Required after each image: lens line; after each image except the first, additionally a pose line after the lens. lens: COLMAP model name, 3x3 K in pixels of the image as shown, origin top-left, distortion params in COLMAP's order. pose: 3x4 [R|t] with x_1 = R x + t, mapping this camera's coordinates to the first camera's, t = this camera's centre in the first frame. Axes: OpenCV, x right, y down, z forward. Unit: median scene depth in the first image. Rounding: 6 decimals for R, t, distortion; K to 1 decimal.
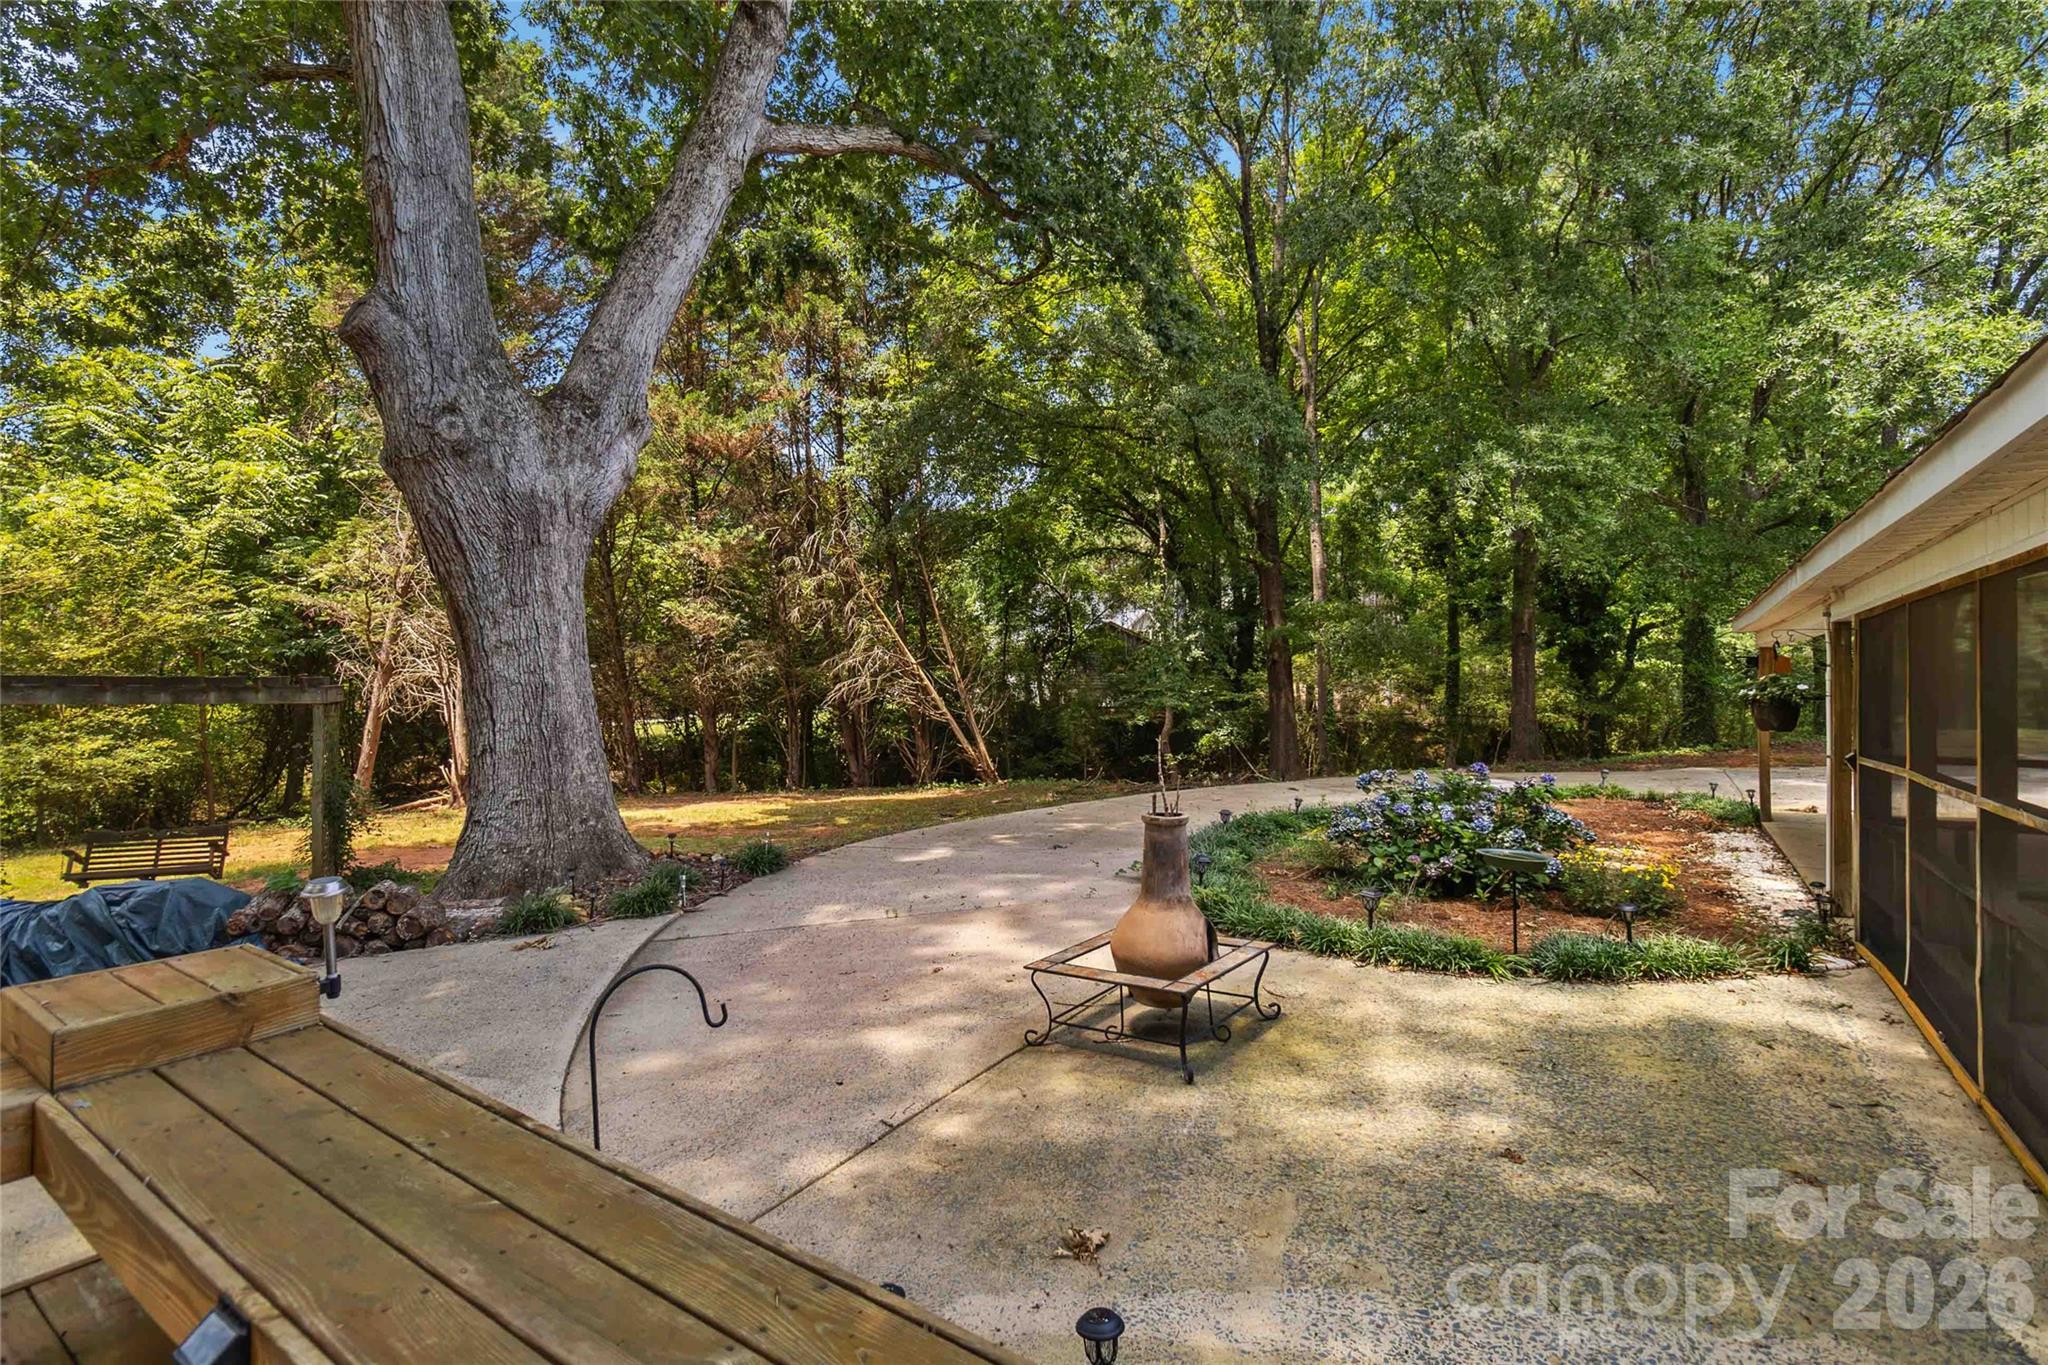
lens RADIAL K [[947.0, 0, 1029.5], [0, 947.0, 683.1], [0, 0, 1]] dist [0.000456, -0.001136]
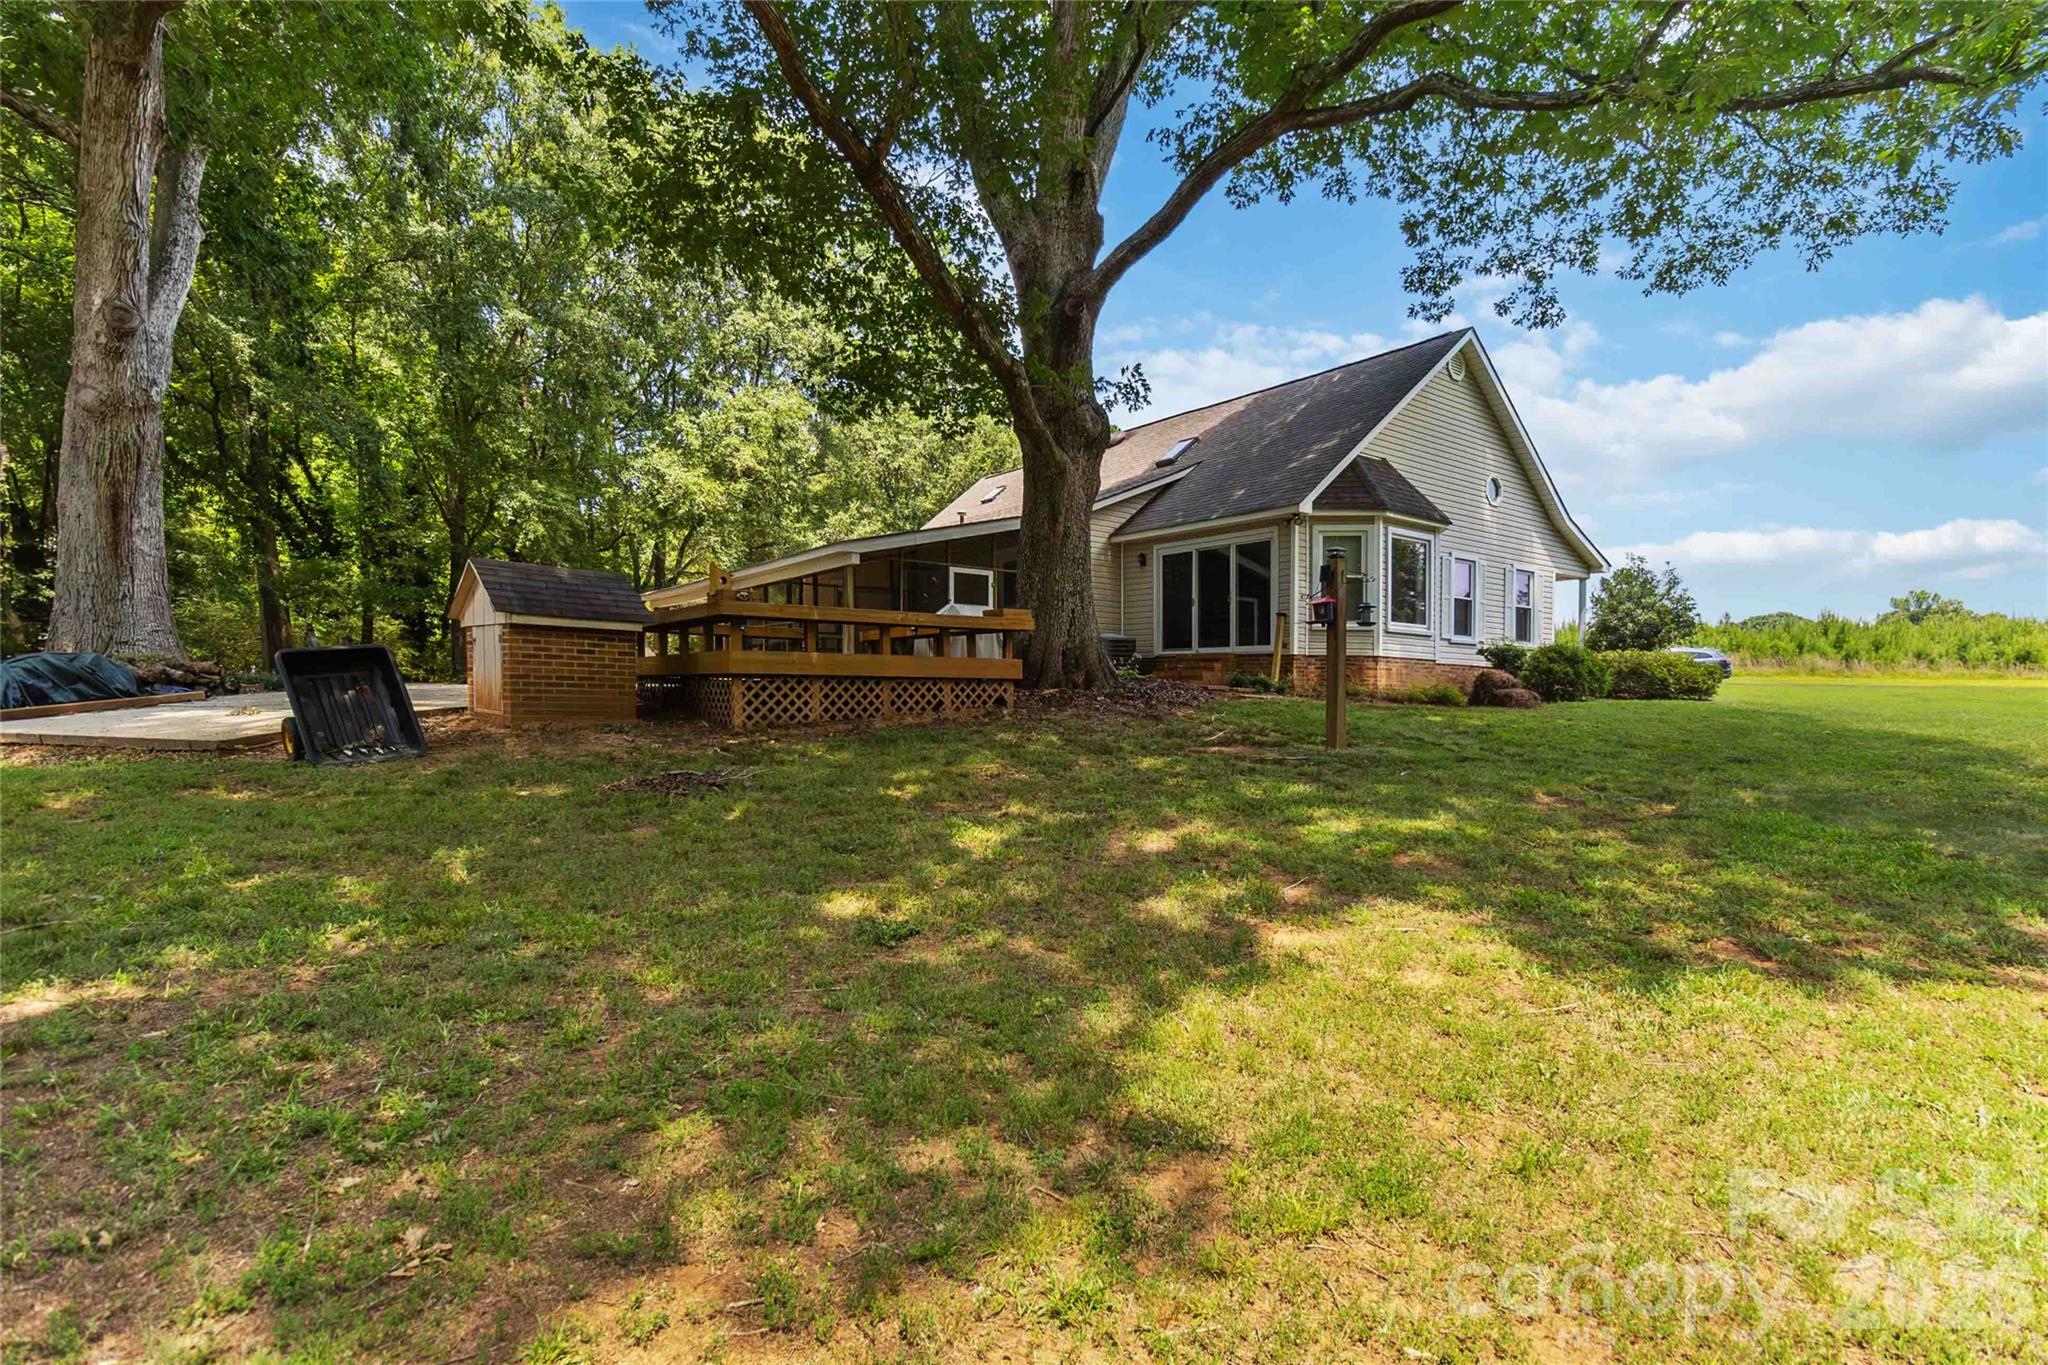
lens RADIAL K [[947.0, 0, 1024.1], [0, 947.0, 684.0], [0, 0, 1]] dist [0.000456, -0.001136]
pose [[0.331674, 0.001477, 0.943393, -0.959245], [-0.005576, 0.999984, 0.000394, 0.127743], [-0.943377, -0.005391, 0.331677, -0.550556]]
